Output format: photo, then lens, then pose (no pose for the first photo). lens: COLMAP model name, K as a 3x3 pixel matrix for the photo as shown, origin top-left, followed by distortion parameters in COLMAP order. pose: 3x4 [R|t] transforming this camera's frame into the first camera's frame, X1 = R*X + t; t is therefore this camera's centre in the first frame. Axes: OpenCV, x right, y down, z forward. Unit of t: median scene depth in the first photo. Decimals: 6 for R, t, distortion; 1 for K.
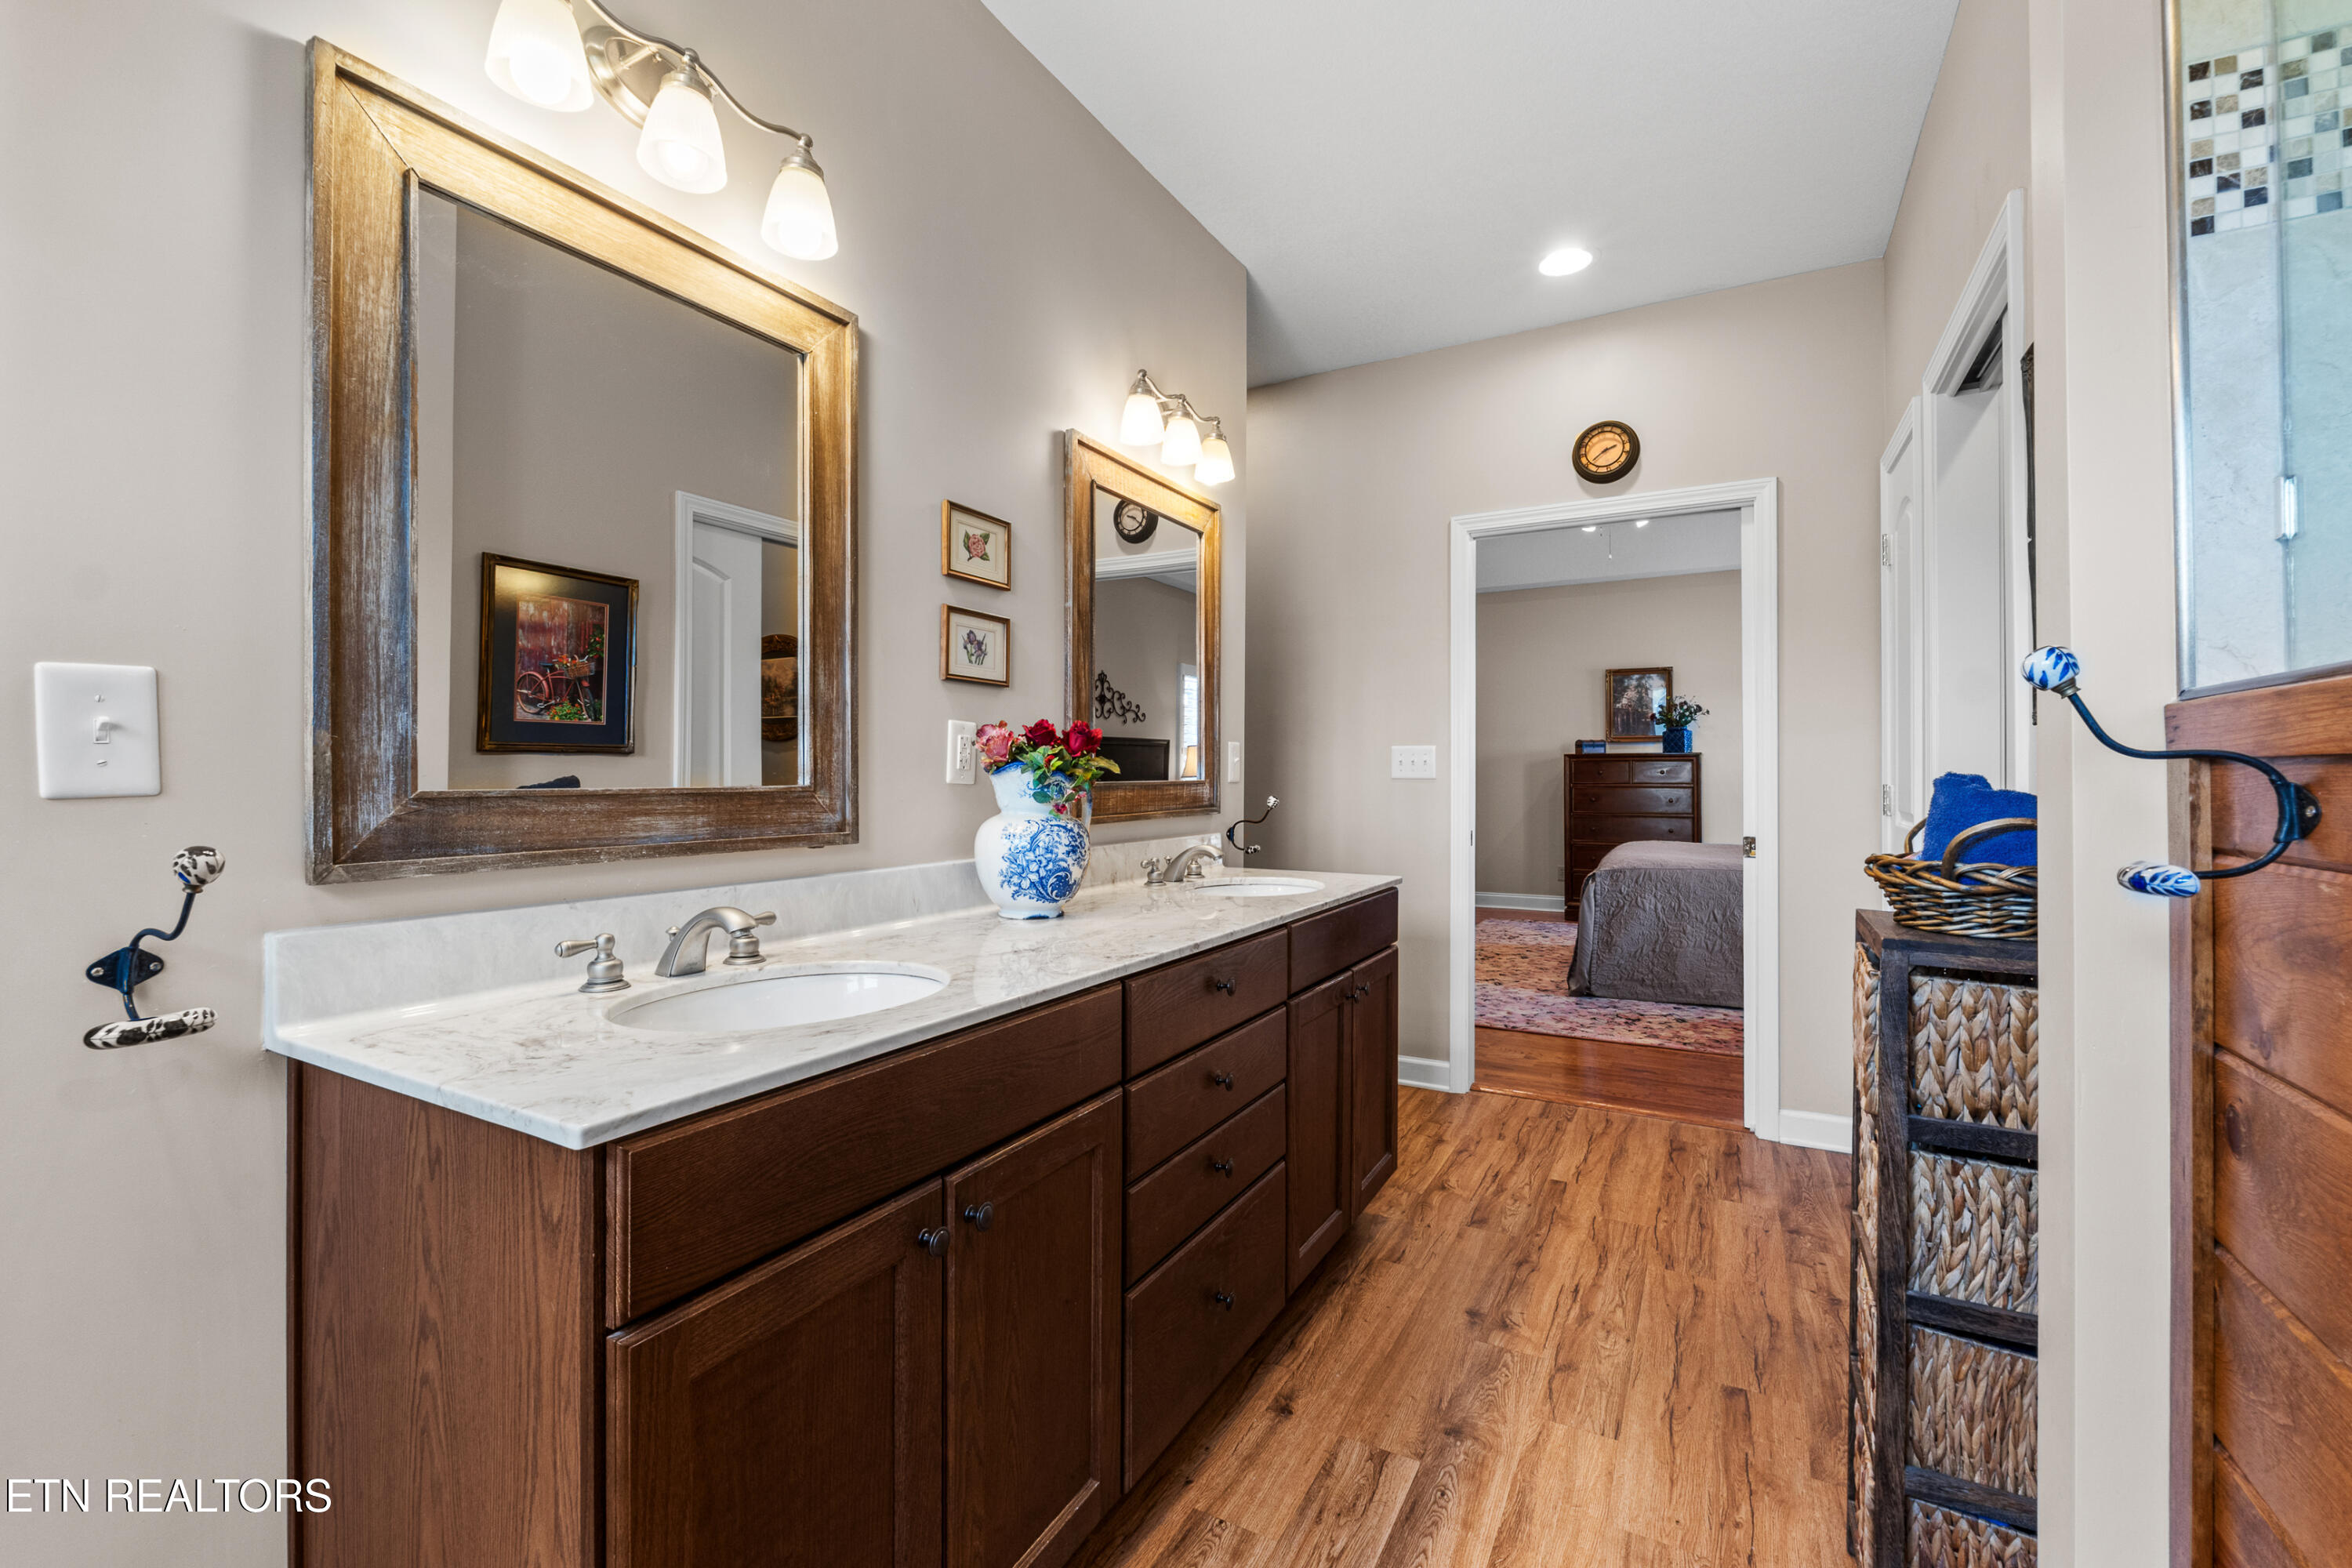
lens RADIAL K [[998.0, 0, 1183.1], [0, 998.0, 761.0], [0, 0, 1]] dist [-0.007346, -0.000153]
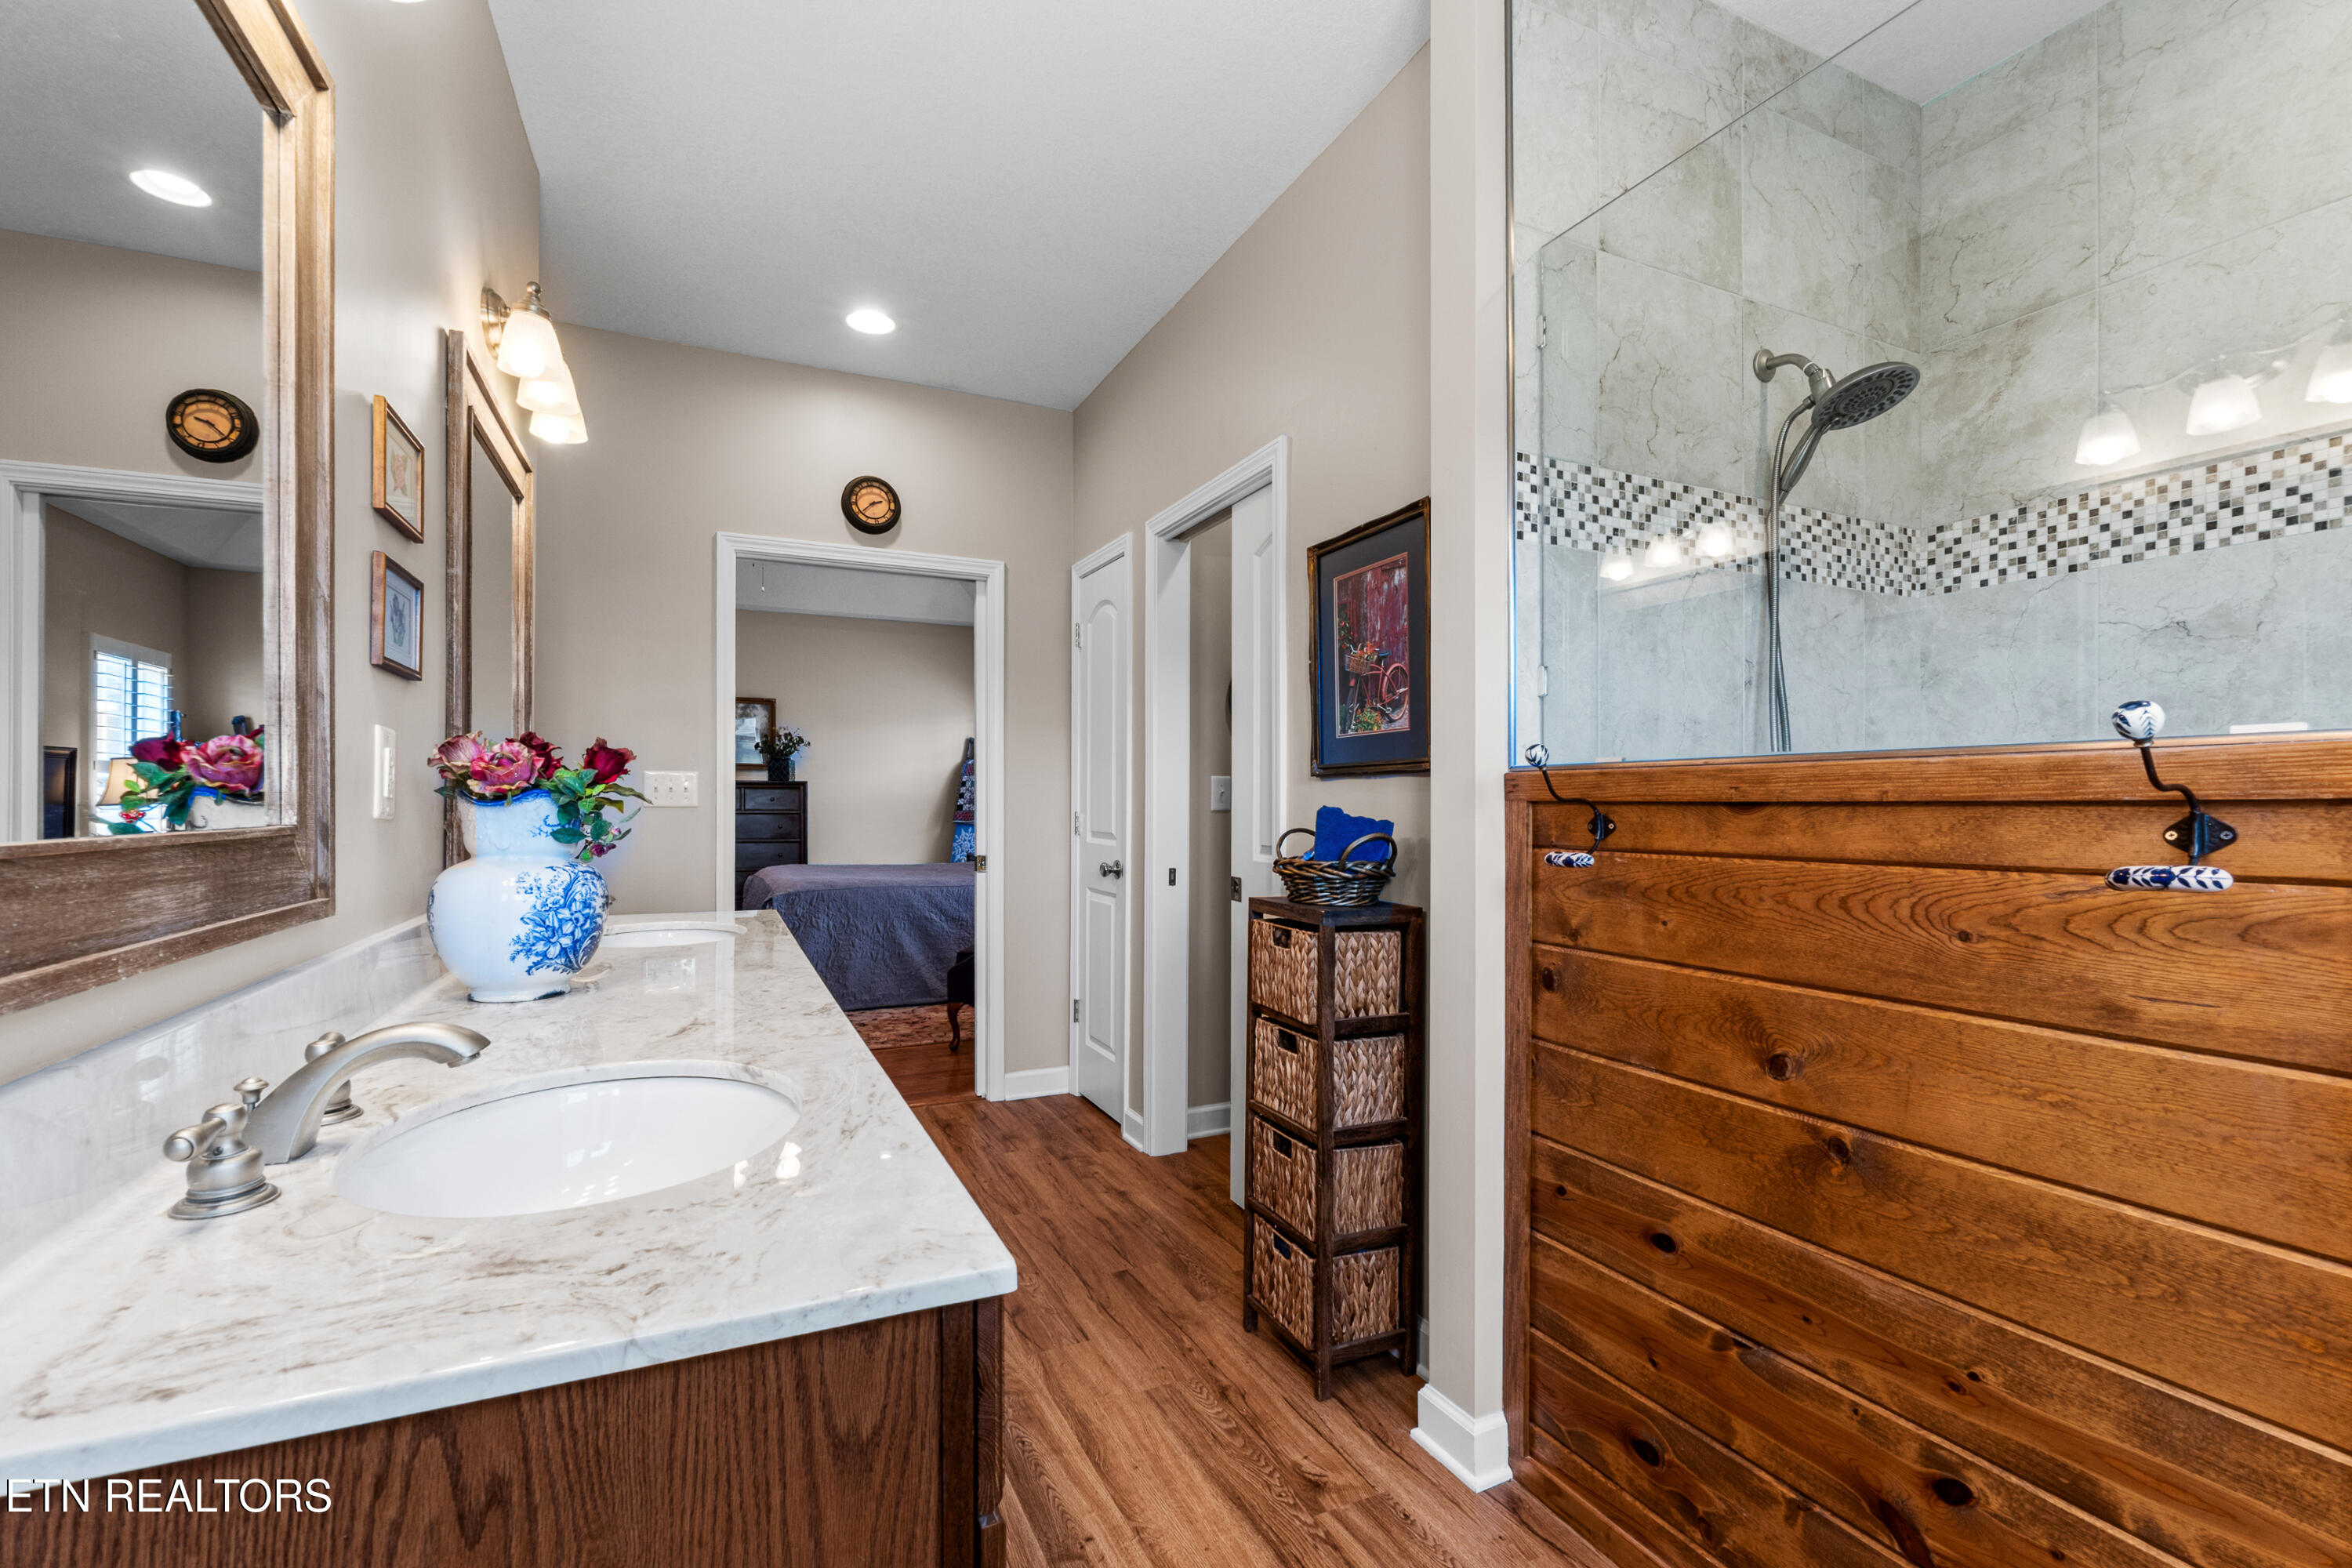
lens RADIAL K [[999.4, 0, 1169.4], [0, 999.4, 796.3], [0, 0, 1]] dist [-0.007814, -0.000154]
pose [[0.588230, 0.007107, 0.808662, -0.490501], [-0.015402, 0.999878, 0.002416, -0.002828], [-0.808547, -0.013876, 0.588268, 0.181645]]
